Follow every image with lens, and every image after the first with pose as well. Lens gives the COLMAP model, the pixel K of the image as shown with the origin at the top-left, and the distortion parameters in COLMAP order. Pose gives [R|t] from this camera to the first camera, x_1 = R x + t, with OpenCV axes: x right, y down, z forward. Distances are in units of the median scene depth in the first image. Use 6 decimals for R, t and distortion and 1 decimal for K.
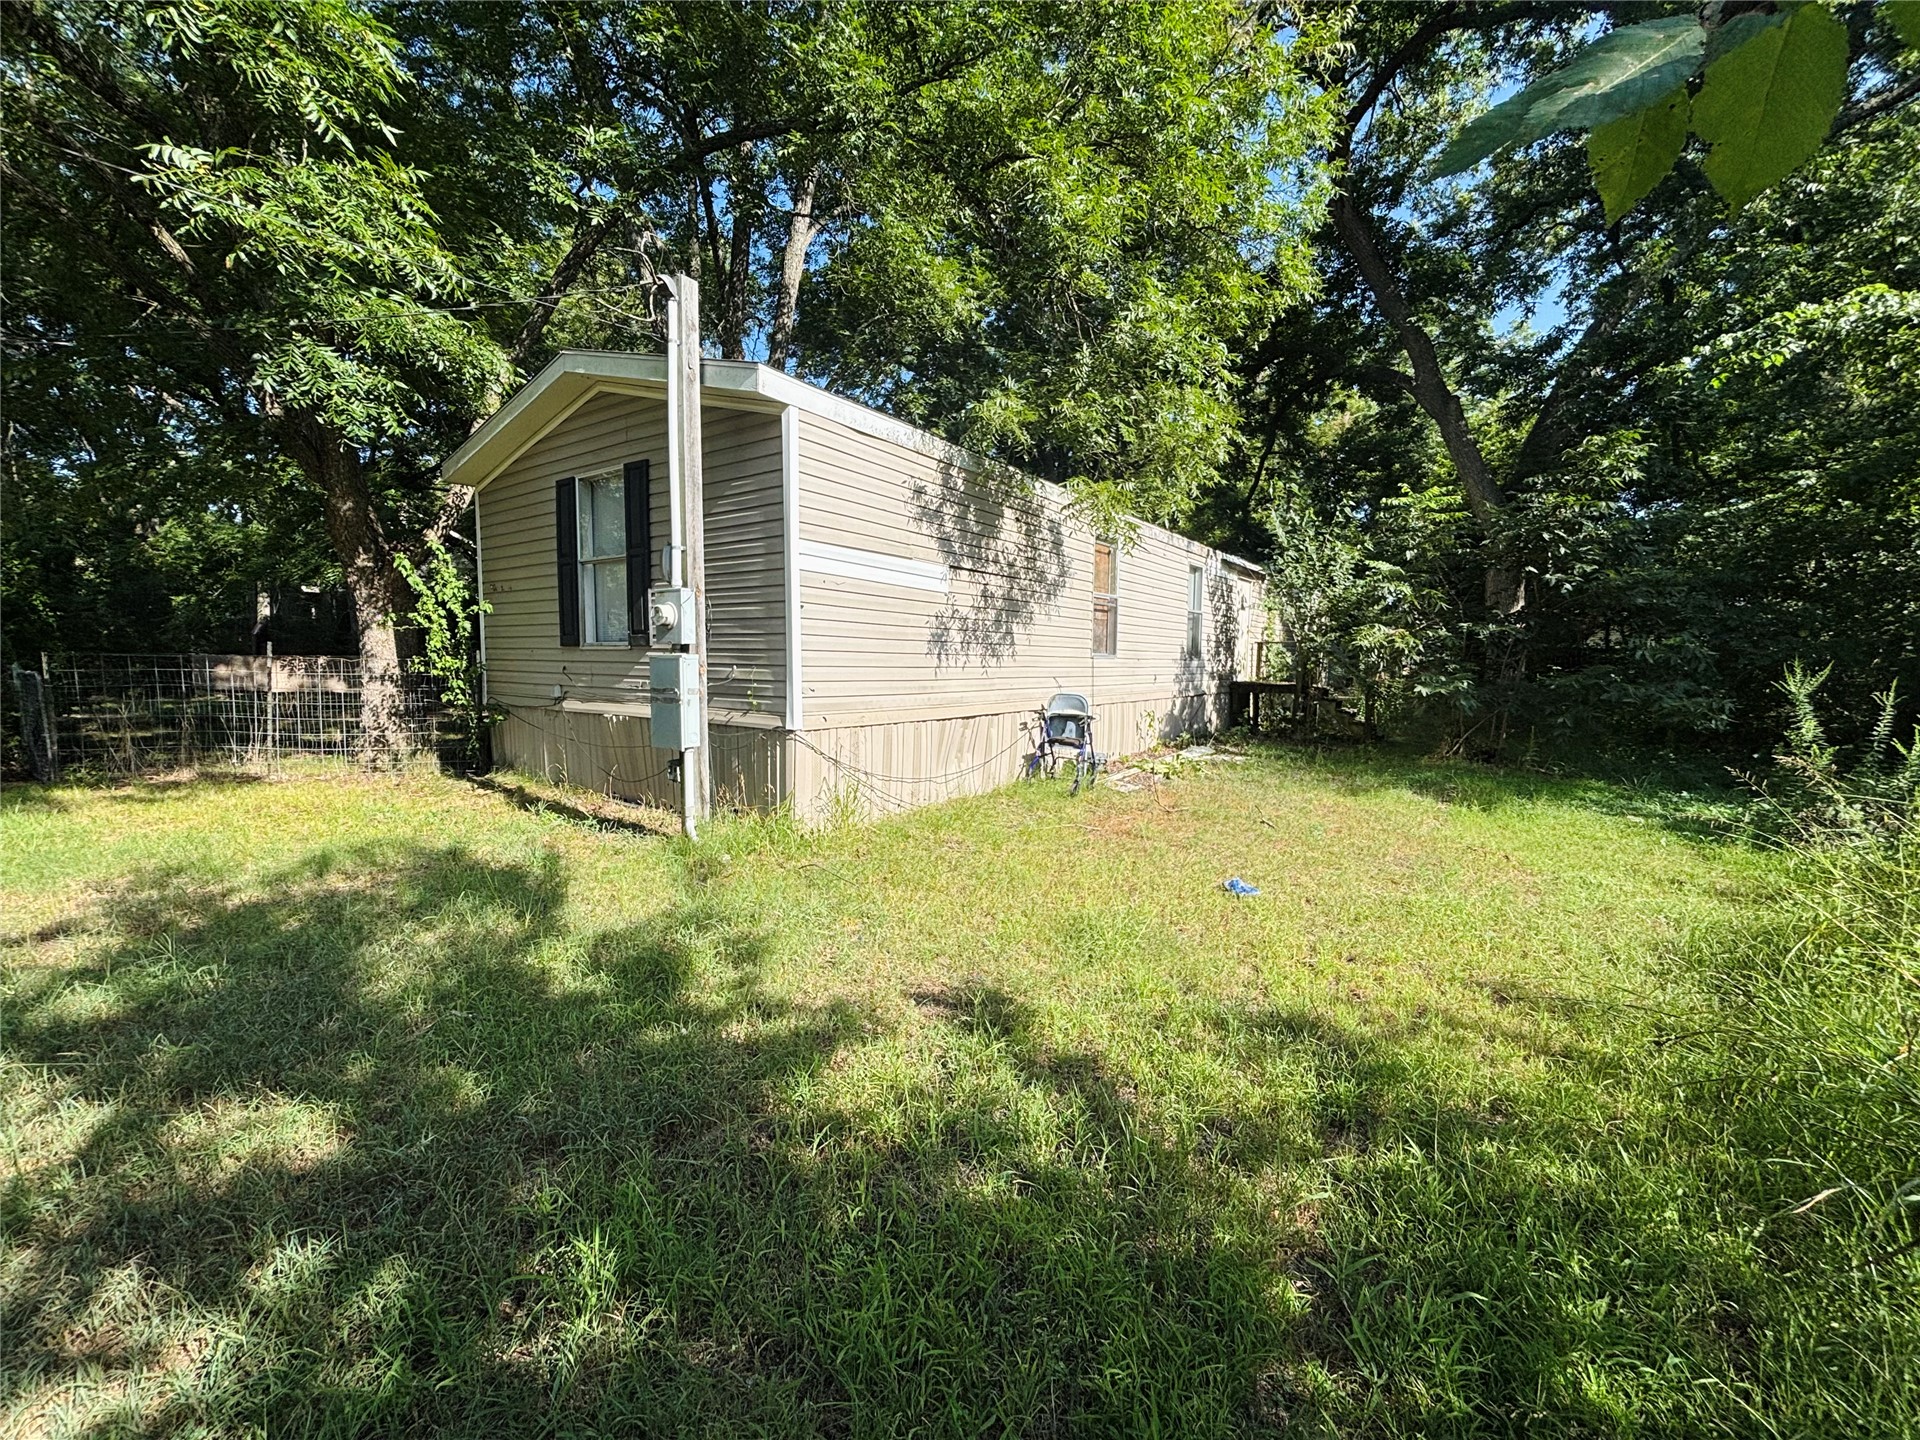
lens RADIAL K [[775.5, 0, 958.6], [0, 775.5, 721.6], [0, 0, 1]] dist [0.003875, -0.000572]
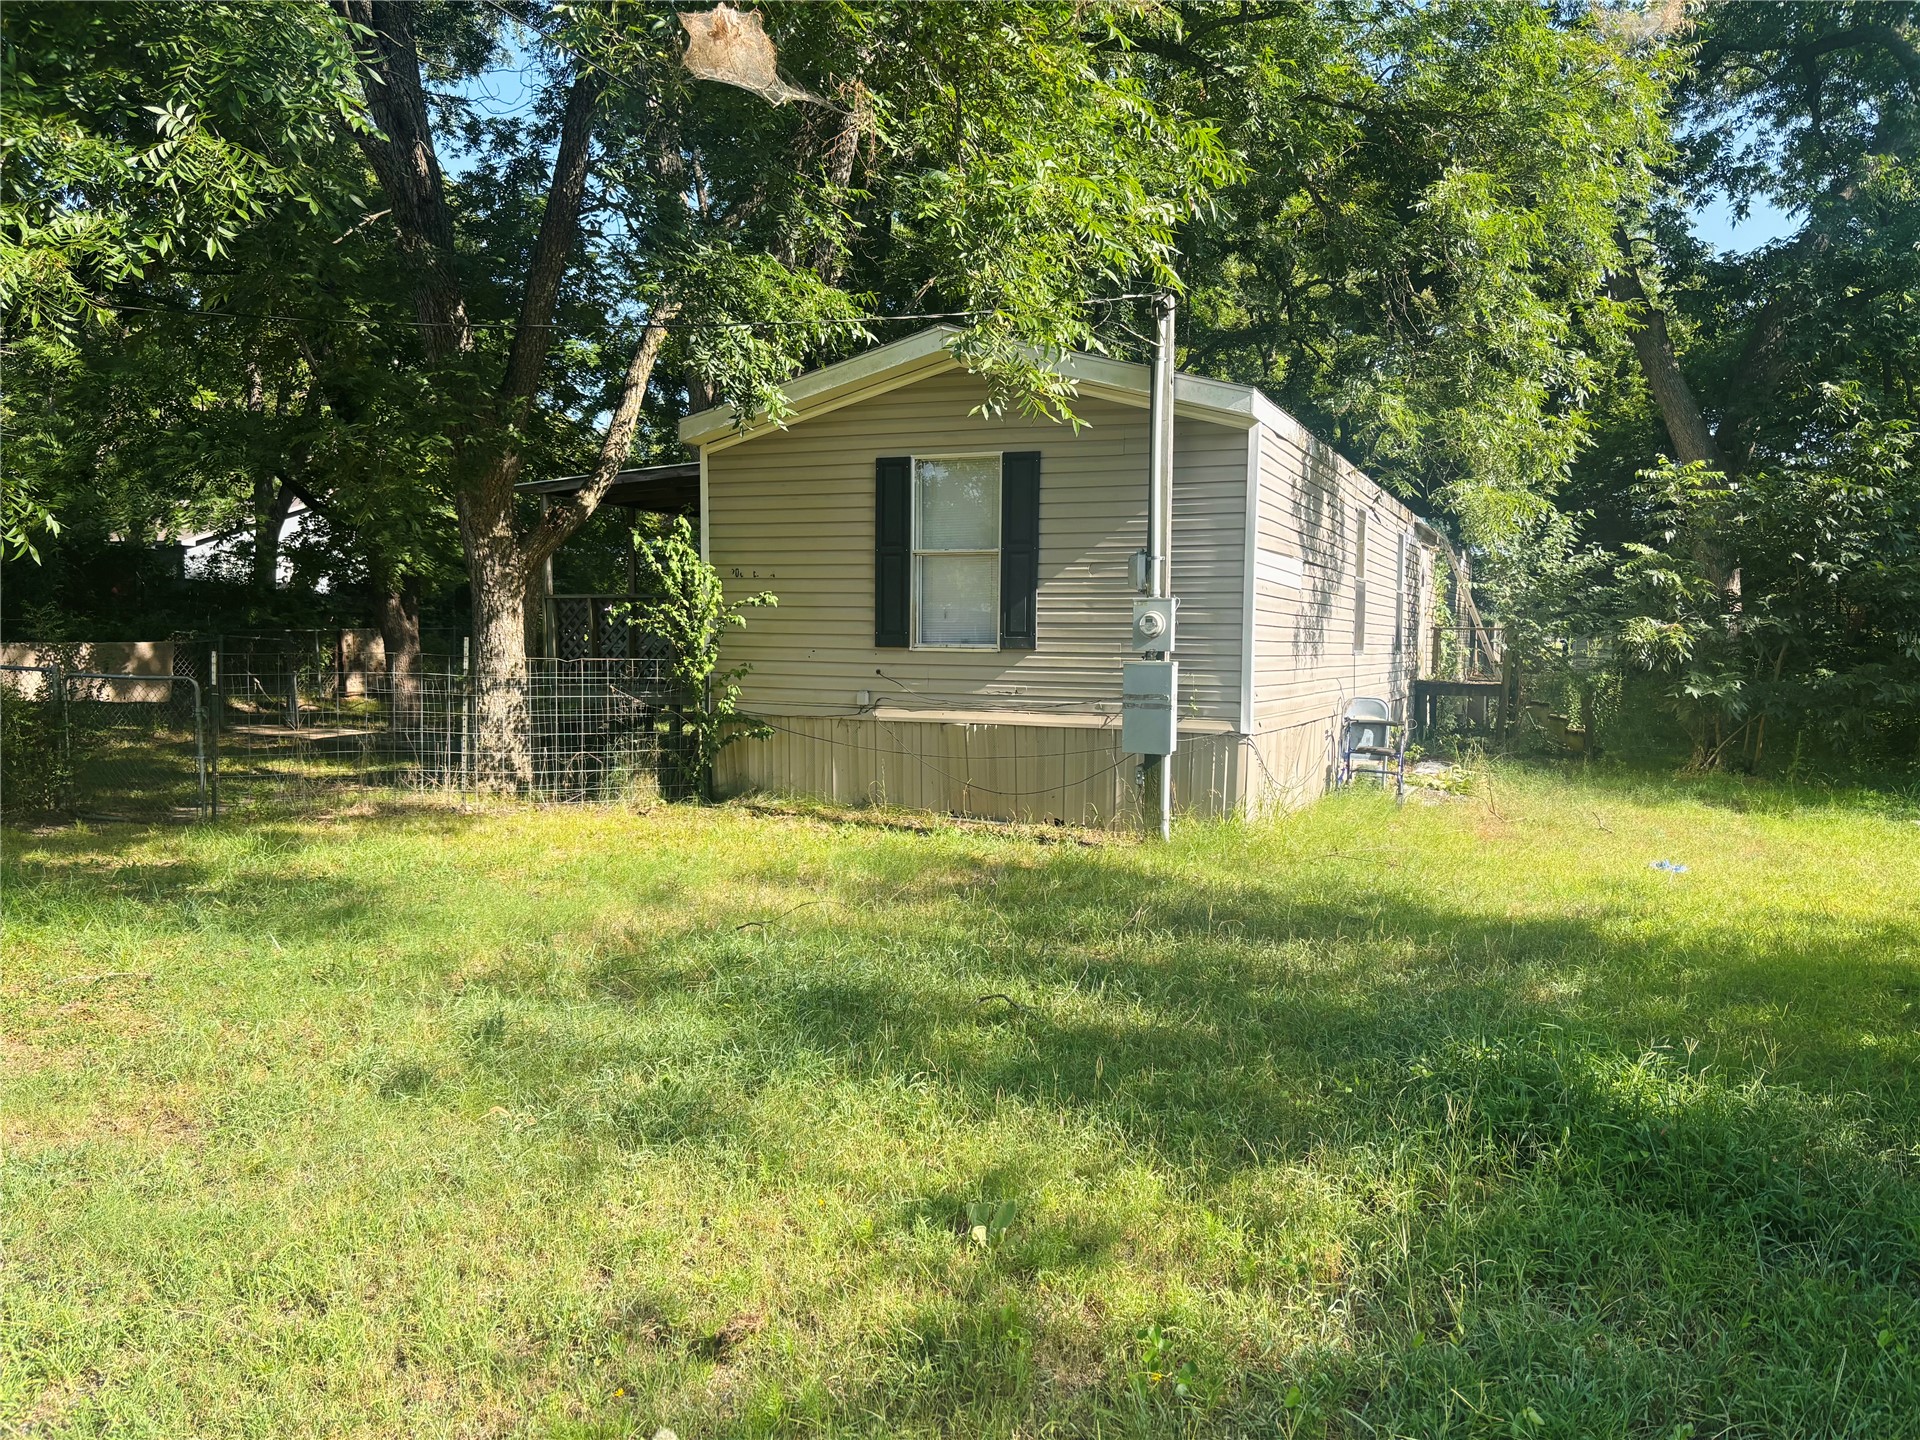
lens RADIAL K [[1475.0, 0, 961.8], [0, 1475.0, 727.0], [0, 0, 1]] dist [0.015129, 0.009677]
pose [[0.977030, -0.009907, 0.212873, -0.616658], [0.013430, 0.999796, -0.015107, 0.015807], [-0.212680, 0.017619, 0.976963, -0.502801]]
